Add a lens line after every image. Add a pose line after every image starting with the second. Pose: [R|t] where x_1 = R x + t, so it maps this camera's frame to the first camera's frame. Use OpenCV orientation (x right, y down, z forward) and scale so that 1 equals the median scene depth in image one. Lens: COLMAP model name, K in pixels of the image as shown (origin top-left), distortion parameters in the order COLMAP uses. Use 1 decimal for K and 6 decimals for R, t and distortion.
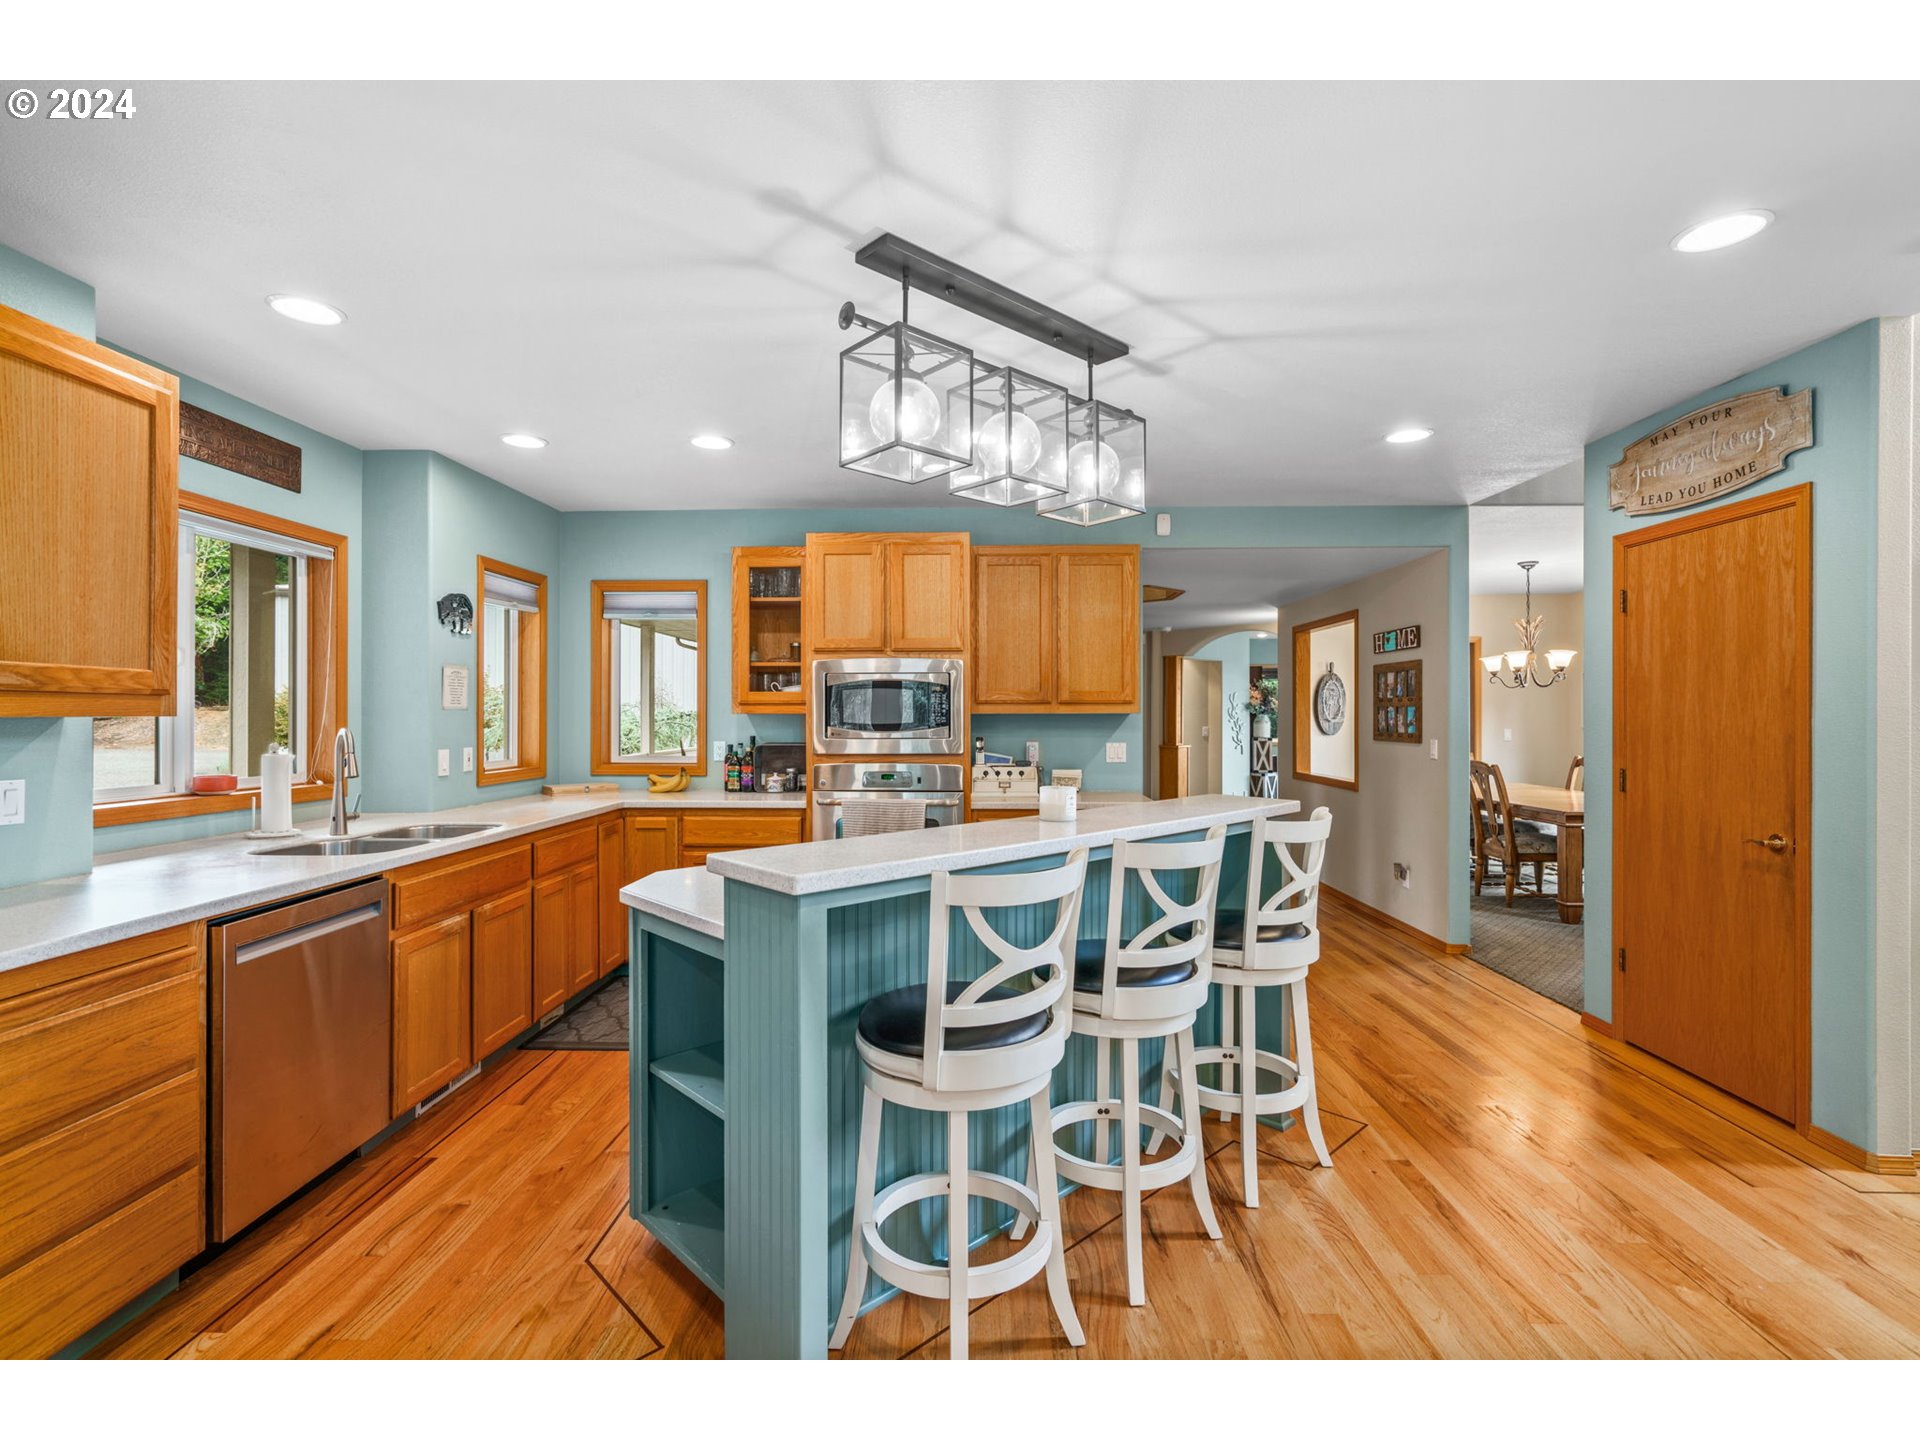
lens RADIAL K [[891.9, 0, 951.7], [0, 891.9, 712.1], [0, 0, 1]] dist [-0.002240, -0.000191]
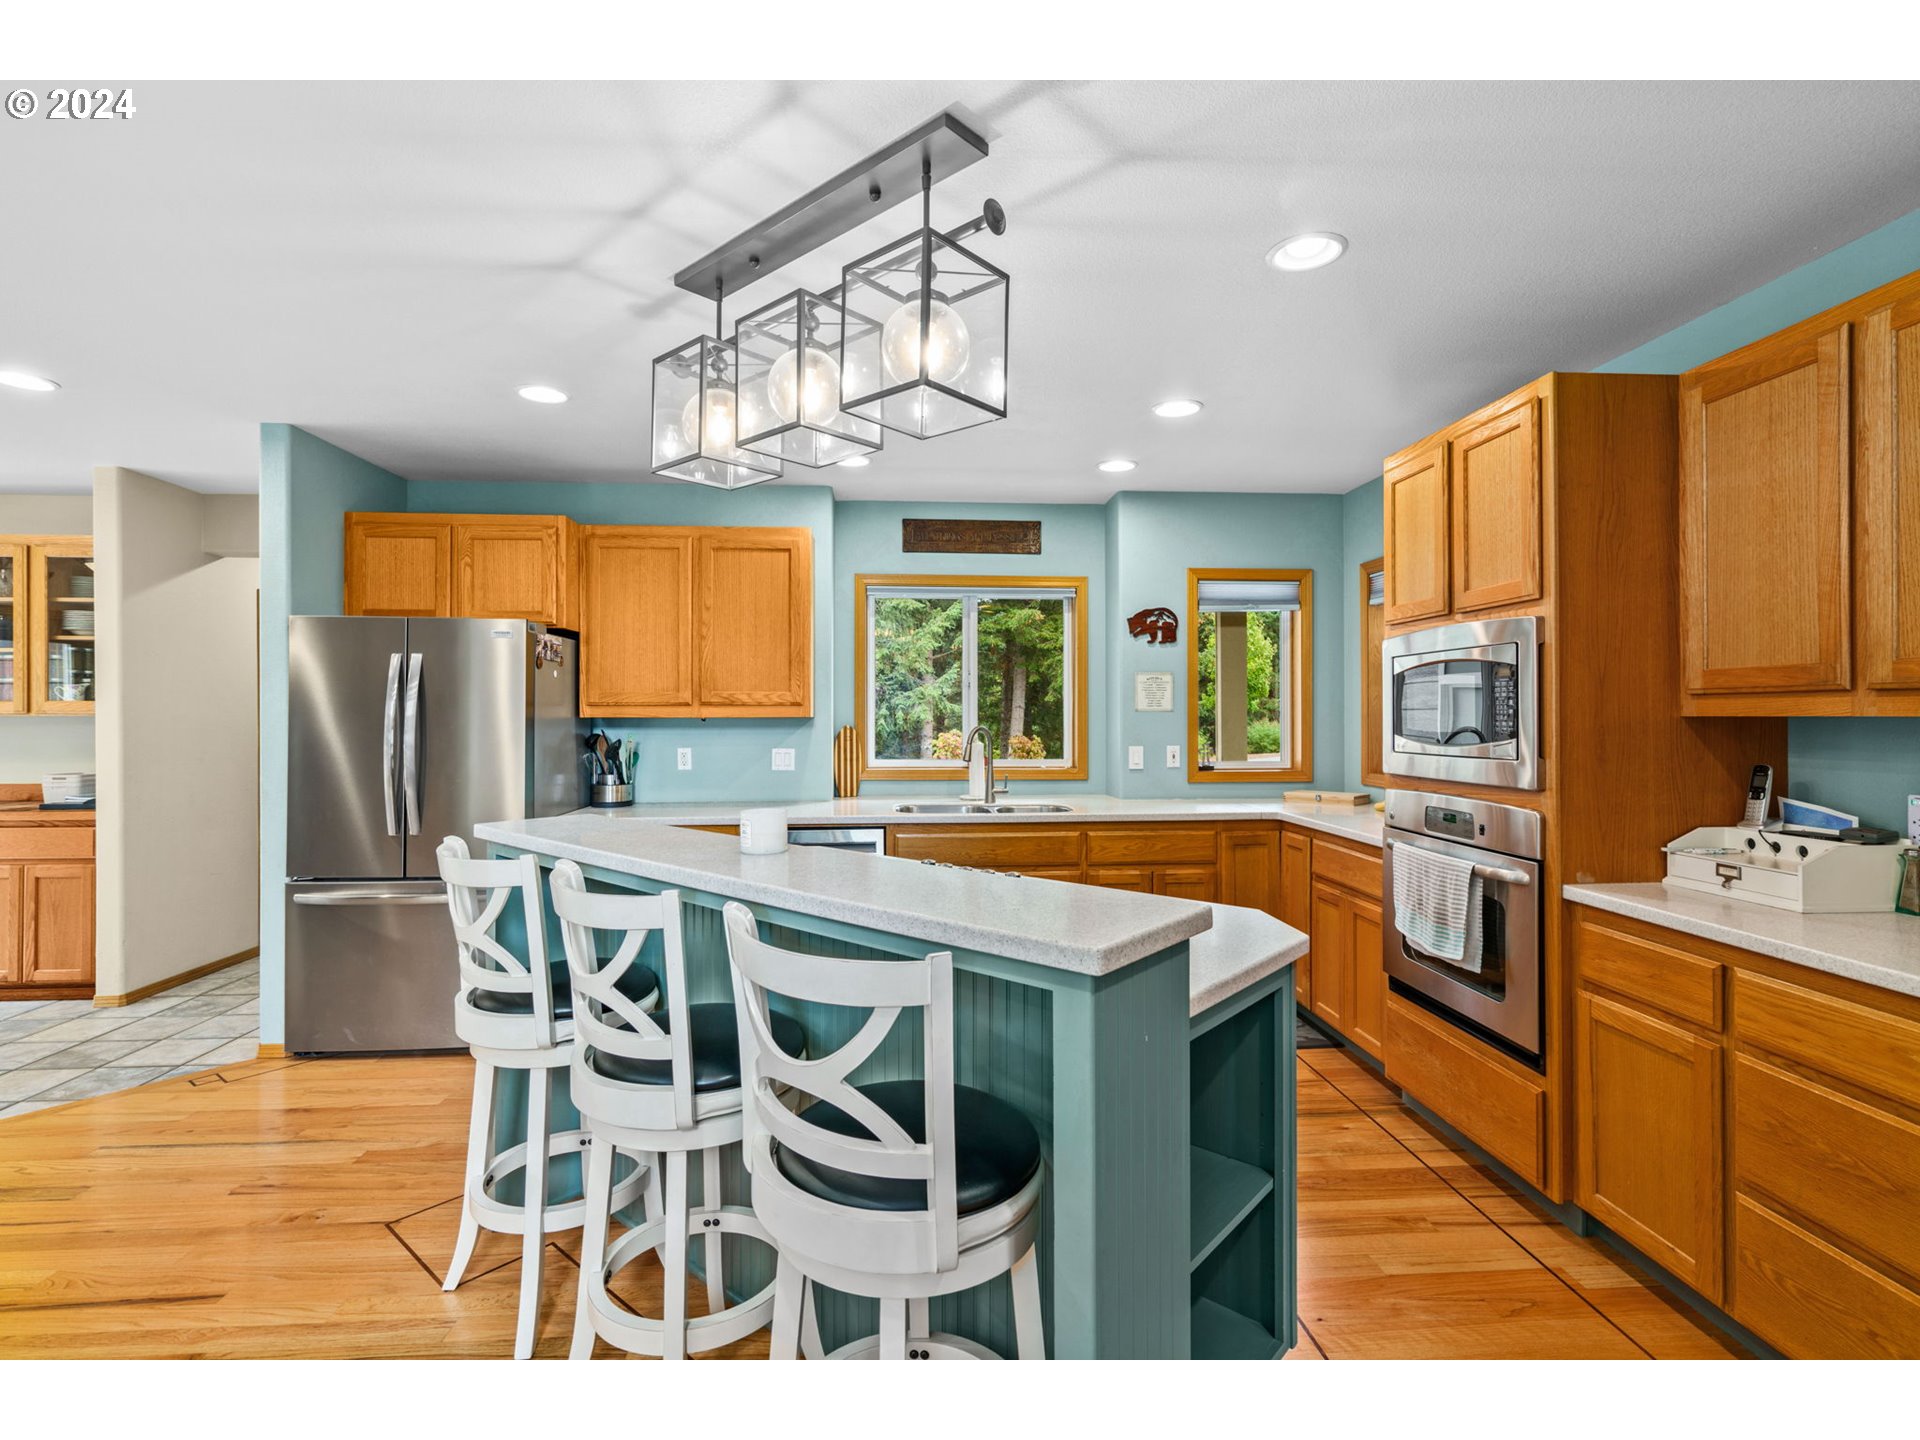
lens RADIAL K [[891.9, 0, 951.7], [0, 891.9, 712.1], [0, 0, 1]] dist [-0.002240, -0.000191]
pose [[0.096524, -0.002538, -0.995327, 0.626145], [0.002996, 0.999993, -0.002259, 0.000007], [0.995326, -0.002764, 0.096531, 0.737477]]
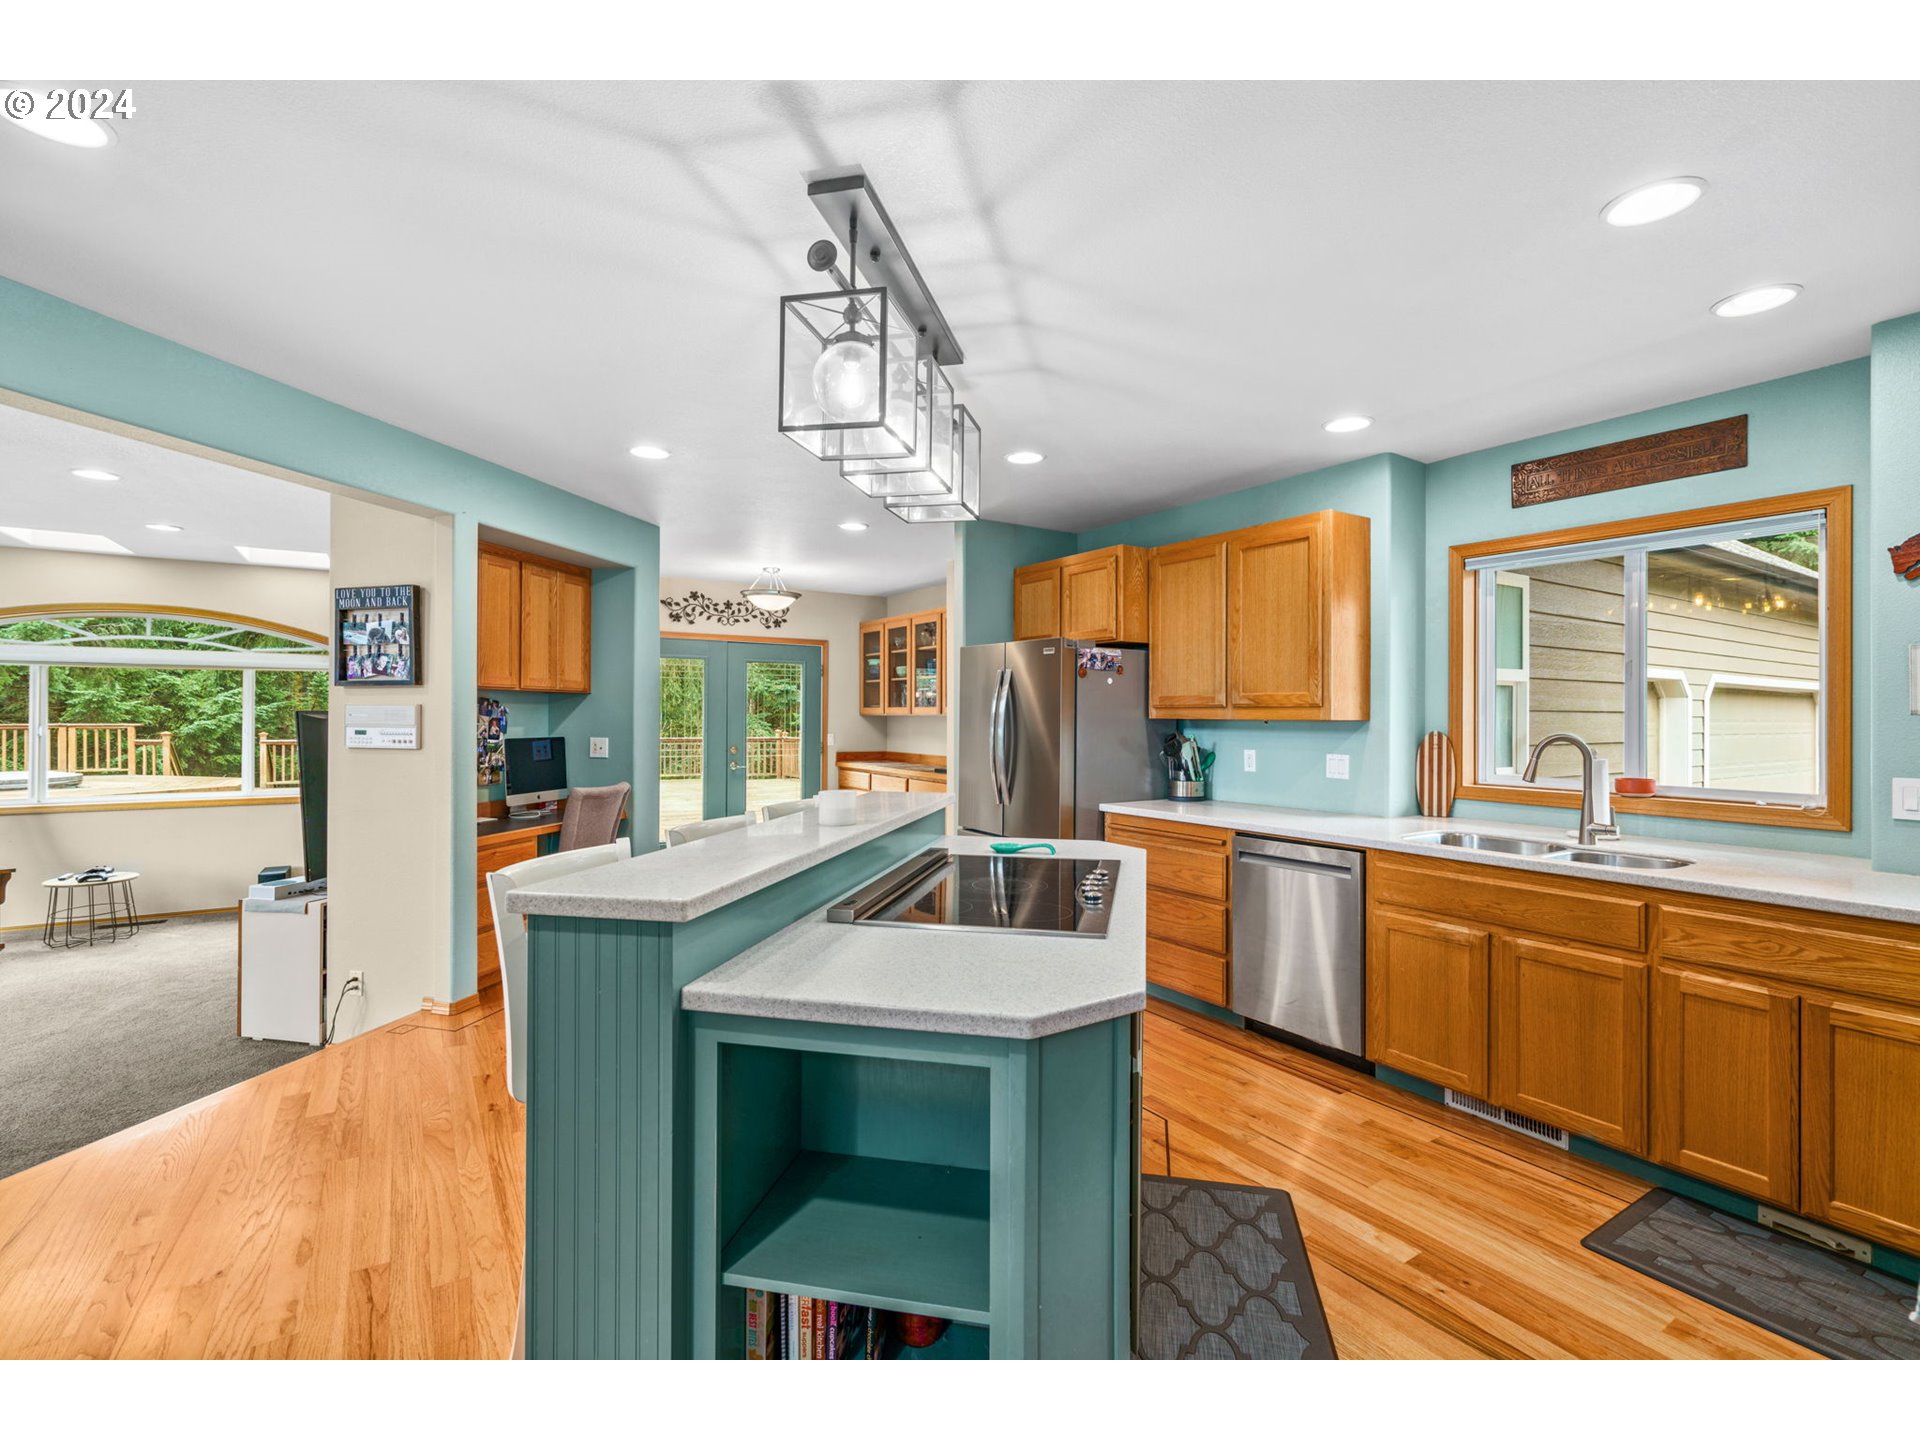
lens RADIAL K [[869.2, 0, 968.6], [0, 869.2, 720.6], [0, 0, 1]] dist [-0.001895, -0.000019]
pose [[-0.814705, 0.001560, -0.579874, 0.378867], [-0.002489, 0.999978, 0.006186, -0.001407], [0.579870, 0.006483, -0.814683, 1.261529]]
